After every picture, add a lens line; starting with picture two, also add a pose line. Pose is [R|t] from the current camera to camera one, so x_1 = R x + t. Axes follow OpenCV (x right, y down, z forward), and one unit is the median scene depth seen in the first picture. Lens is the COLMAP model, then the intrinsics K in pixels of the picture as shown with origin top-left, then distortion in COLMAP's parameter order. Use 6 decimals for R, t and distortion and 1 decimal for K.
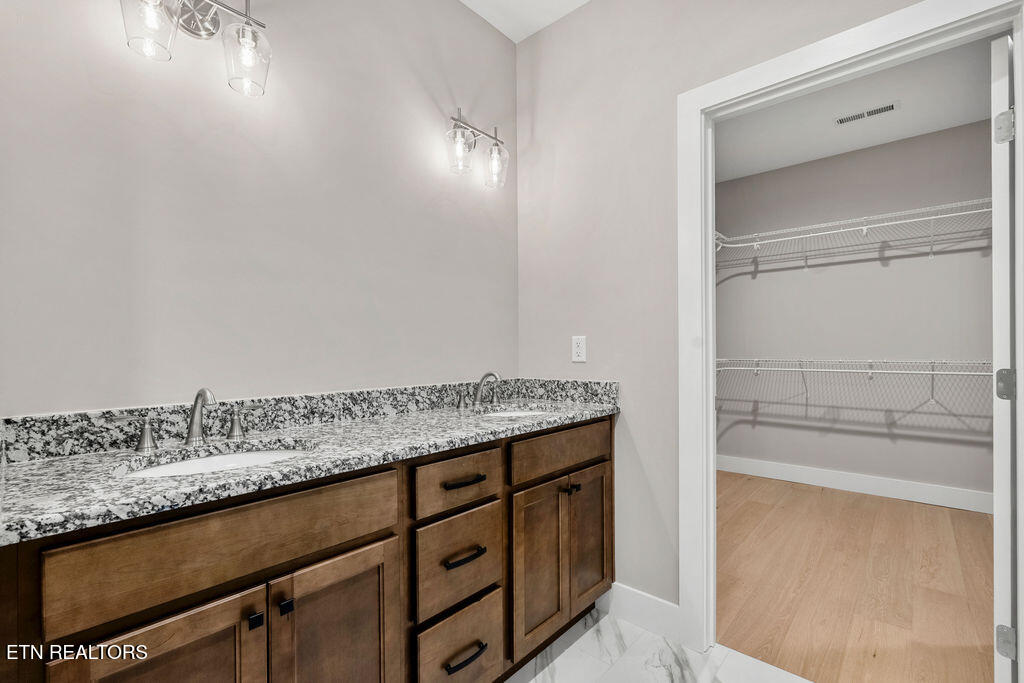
lens RADIAL K [[451.8, 0, 505.7], [0, 451.8, 344.4], [0, 0, 1]] dist [0.000630, 0.000003]
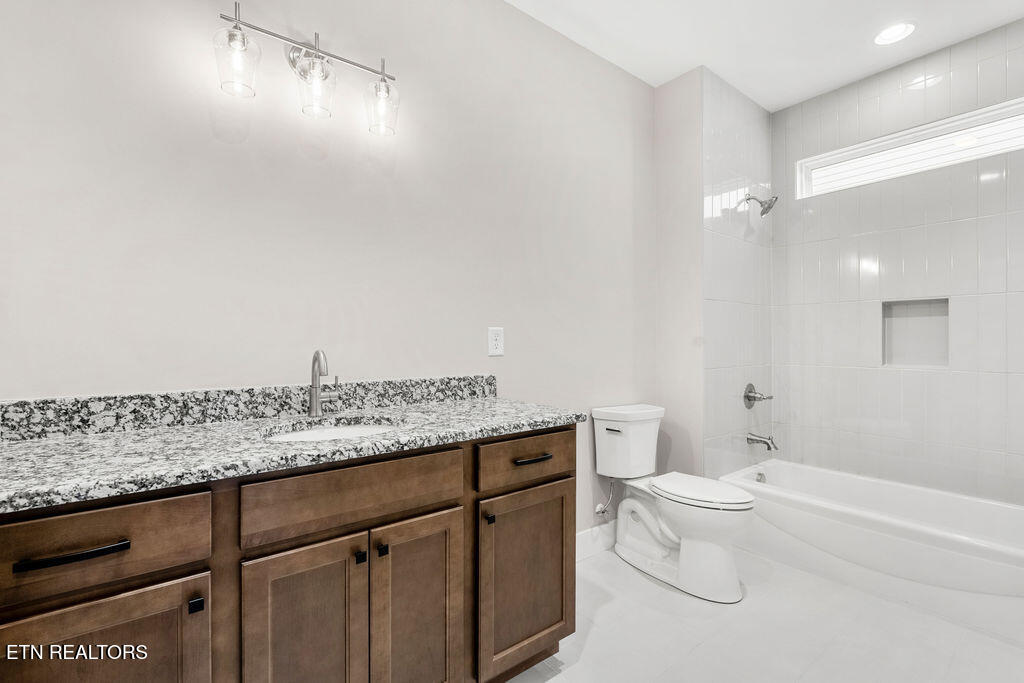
lens RADIAL K [[386.9, 0, 509.8], [0, 386.9, 362.1], [0, 0, 1]] dist [-0.024596, 0.000079]
pose [[0.973965, 0.013754, -0.226281, 0.096709], [0.000261, 0.998089, 0.061790, 0.000886], [0.226699, -0.060241, 0.972100, 0.105282]]
